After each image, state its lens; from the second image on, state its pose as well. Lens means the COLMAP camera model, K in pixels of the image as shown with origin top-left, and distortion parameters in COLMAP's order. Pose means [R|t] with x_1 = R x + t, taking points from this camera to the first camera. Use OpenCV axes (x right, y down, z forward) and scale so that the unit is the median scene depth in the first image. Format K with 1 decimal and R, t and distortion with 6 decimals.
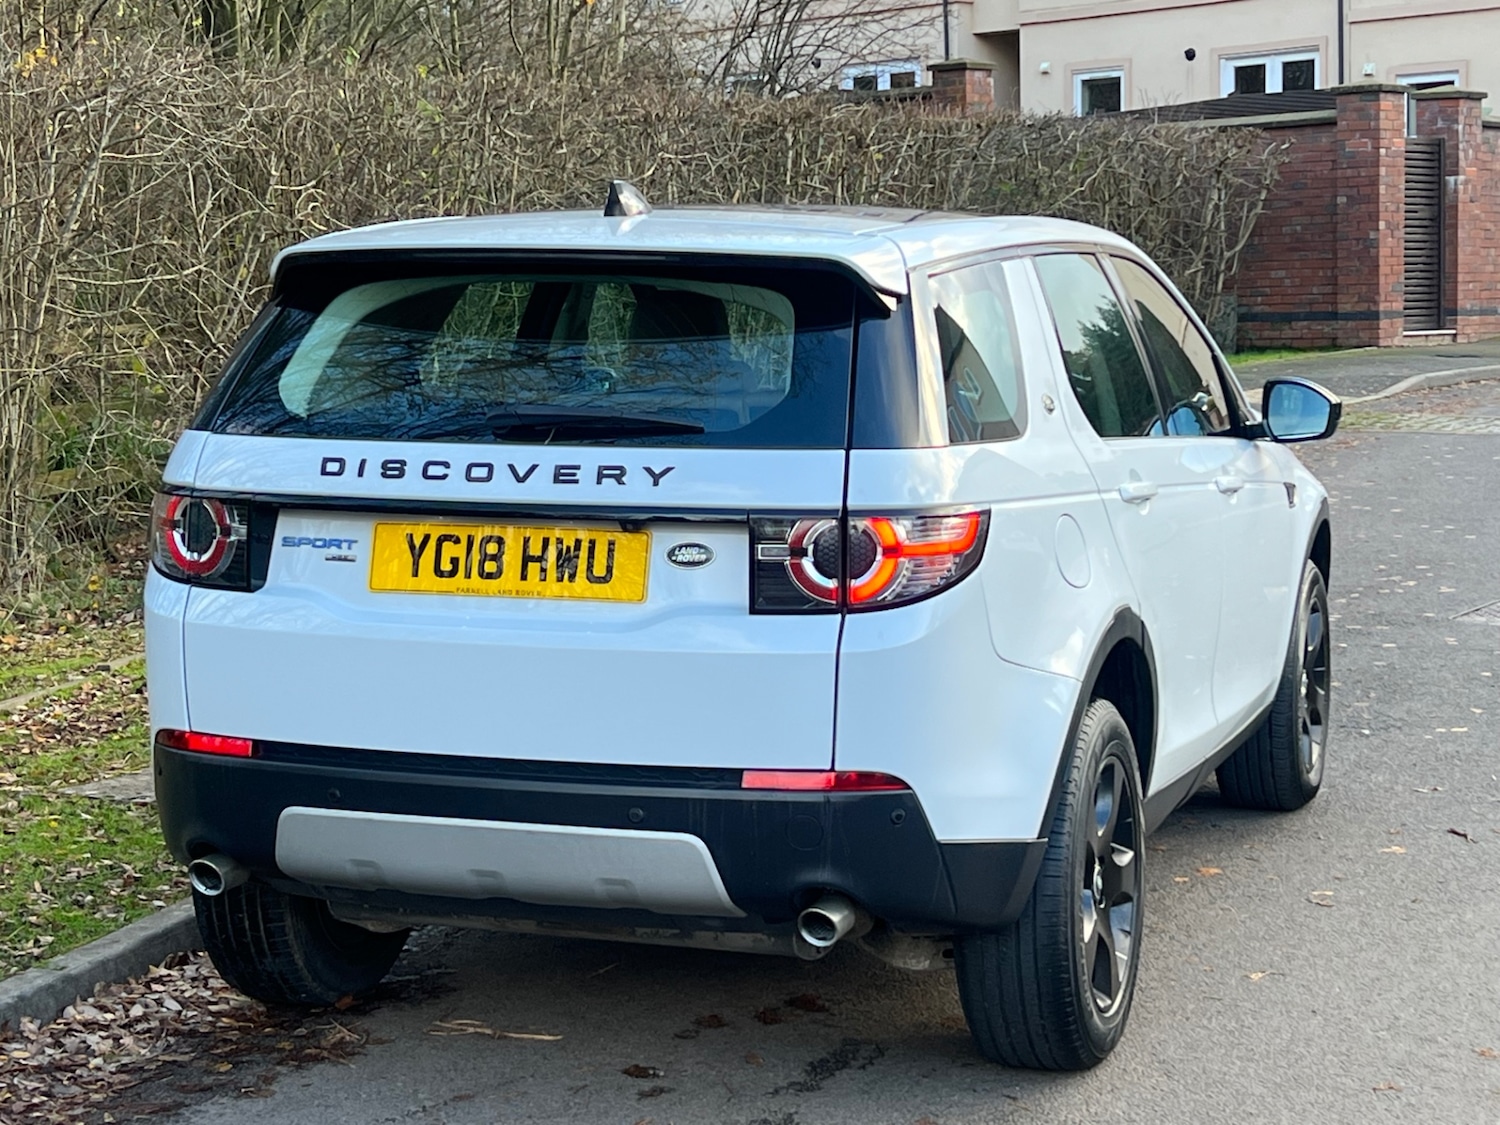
lens RADIAL K [[2959.3, 0, 778.4], [0, 2959.3, 562.5], [0, 0, 1]] dist [0.217534, -0.380004]
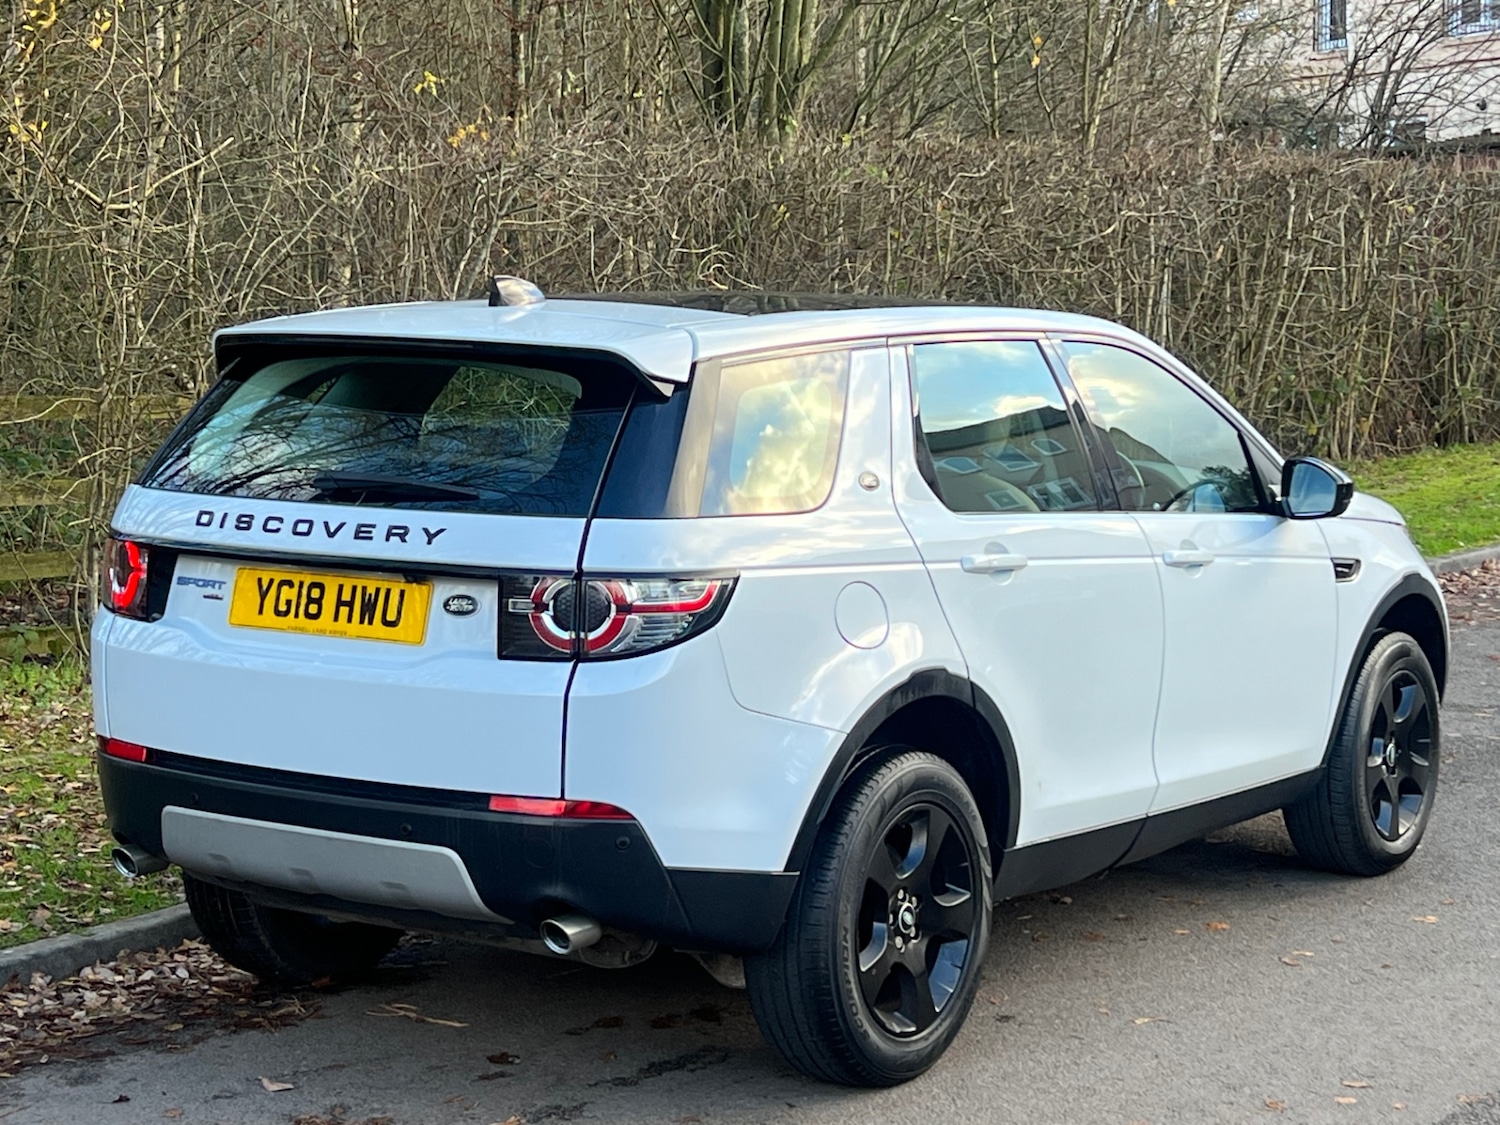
lens RADIAL K [[2959.3, 0, 778.4], [0, 2959.3, 562.5], [0, 0, 1]] dist [0.217534, -0.380004]
pose [[0.964495, 0.035753, -0.261669, 0.383407], [-0.038734, 0.999230, -0.006241, -0.016472], [0.261244, 0.016155, 0.965138, -0.079664]]
